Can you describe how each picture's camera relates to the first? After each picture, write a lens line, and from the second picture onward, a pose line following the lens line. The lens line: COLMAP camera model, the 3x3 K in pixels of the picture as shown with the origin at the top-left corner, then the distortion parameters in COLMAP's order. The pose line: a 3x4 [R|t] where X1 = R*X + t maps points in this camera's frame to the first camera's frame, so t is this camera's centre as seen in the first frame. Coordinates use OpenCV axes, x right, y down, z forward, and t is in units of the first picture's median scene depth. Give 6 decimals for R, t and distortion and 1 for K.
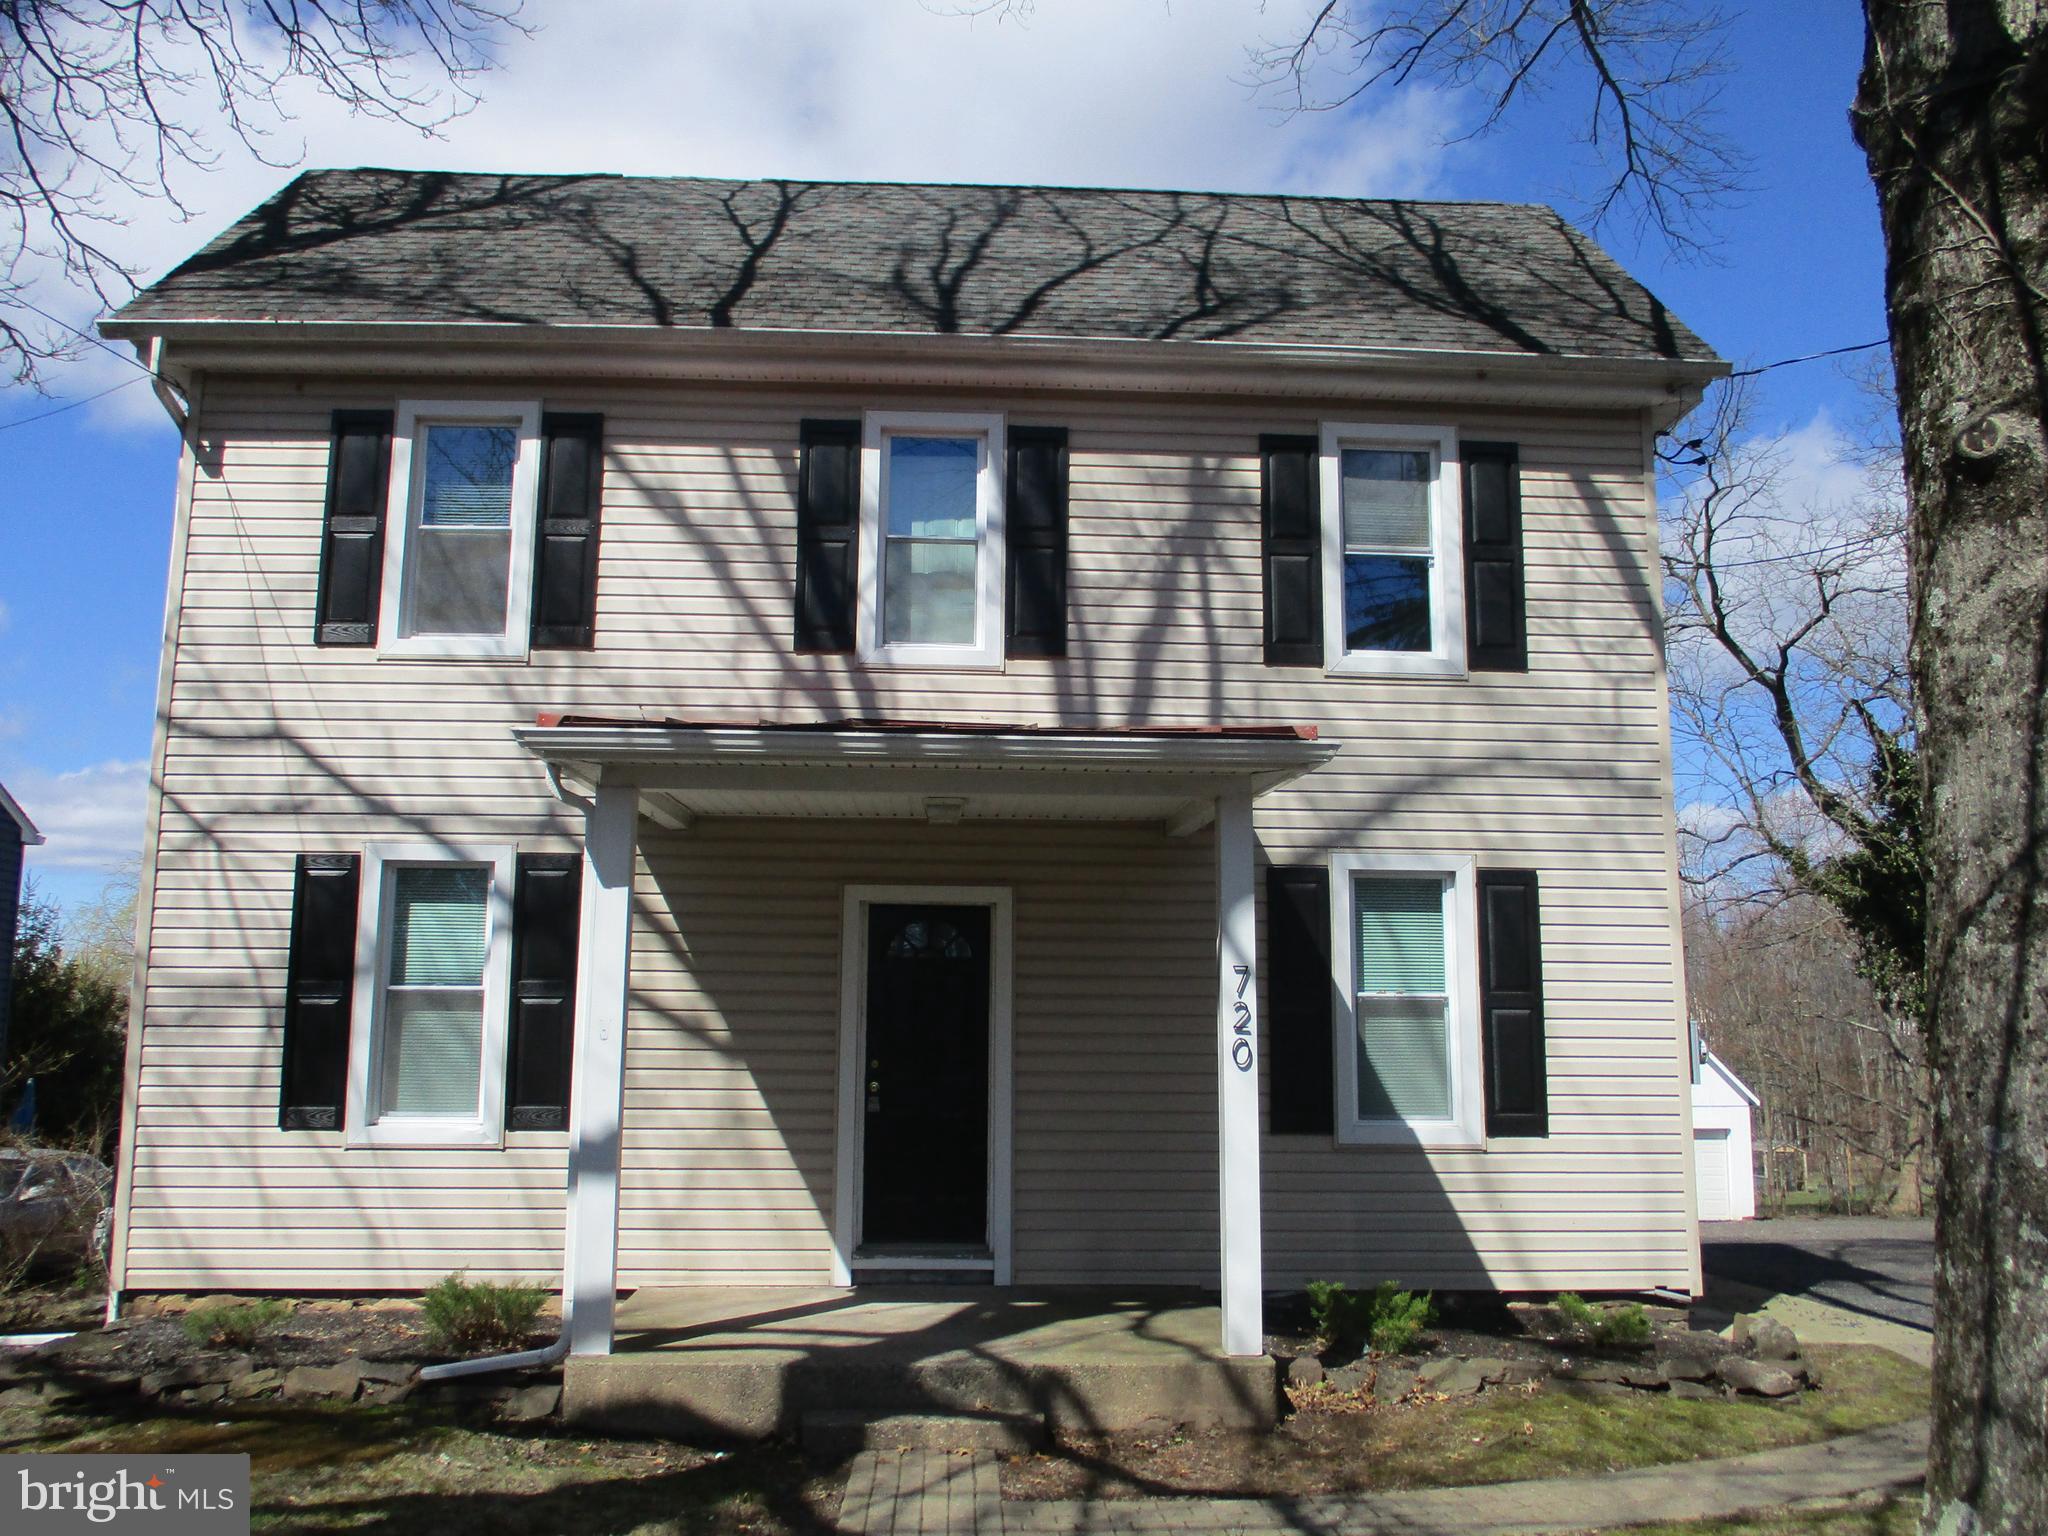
lens RADIAL K [[1705.3, 0, 1021.0], [0, 1705.3, 774.8], [0, 0, 1]] dist [-0.035490, 0.012513]
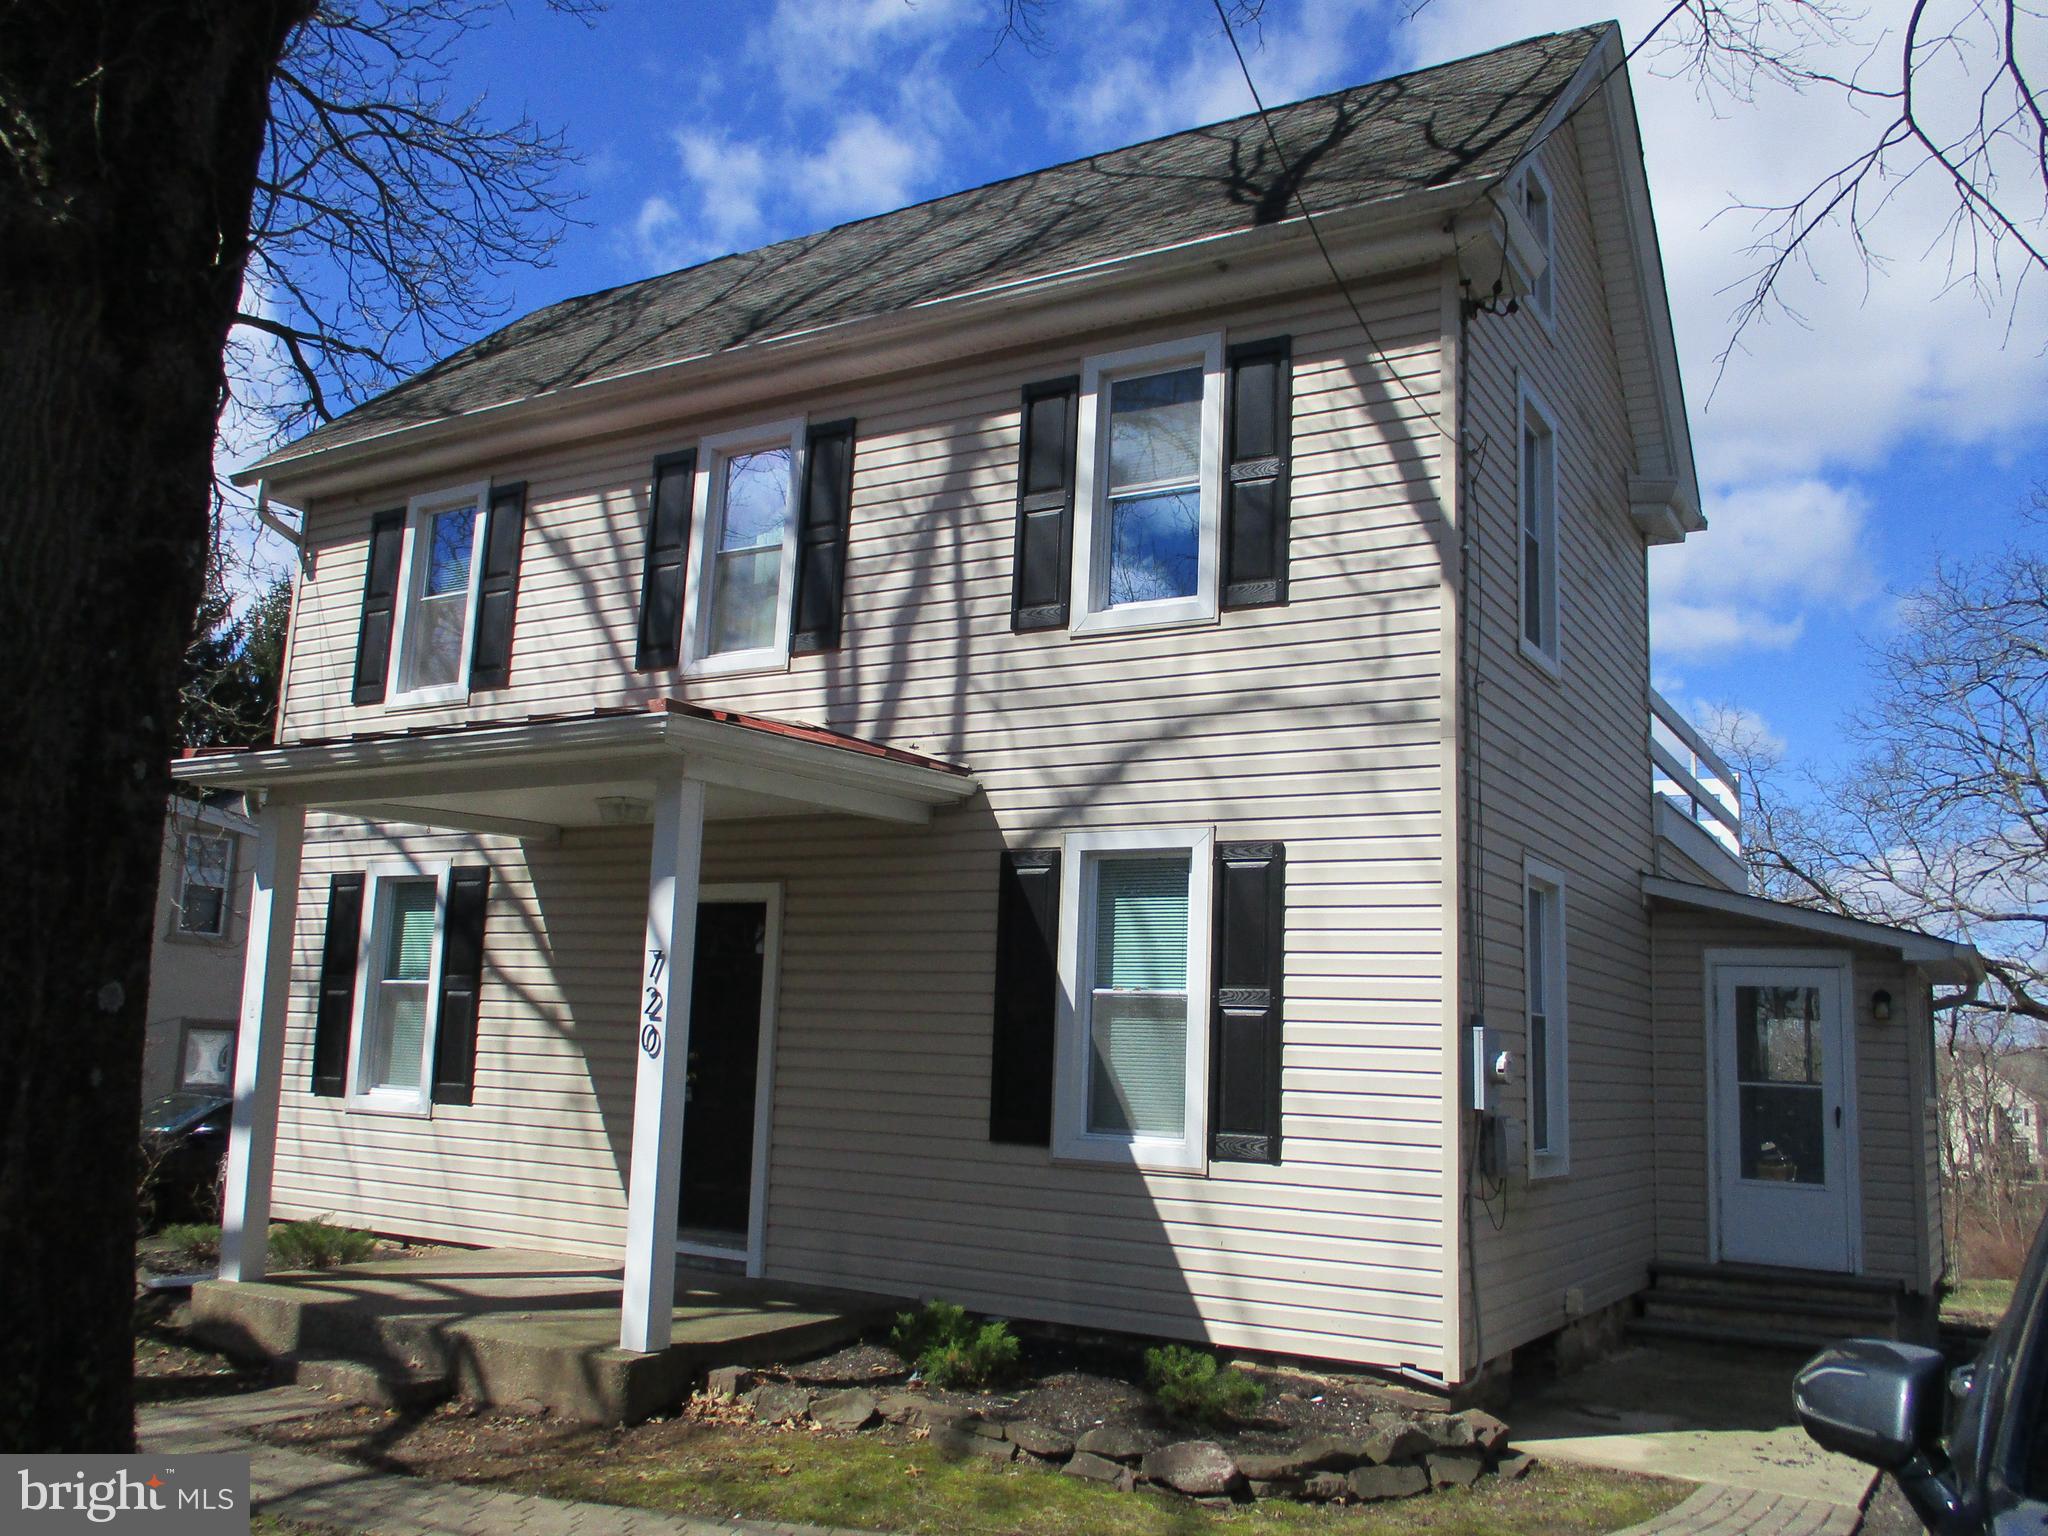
lens RADIAL K [[1705.3, 0, 1024.1], [0, 1705.3, 774.9], [0, 0, 1]] dist [-0.035490, 0.012513]
pose [[0.828827, -0.067809, -0.555380, 0.663908], [0.056609, 0.997698, -0.037333, 0.047266], [0.556634, -0.000497, 0.830758, 0.239638]]
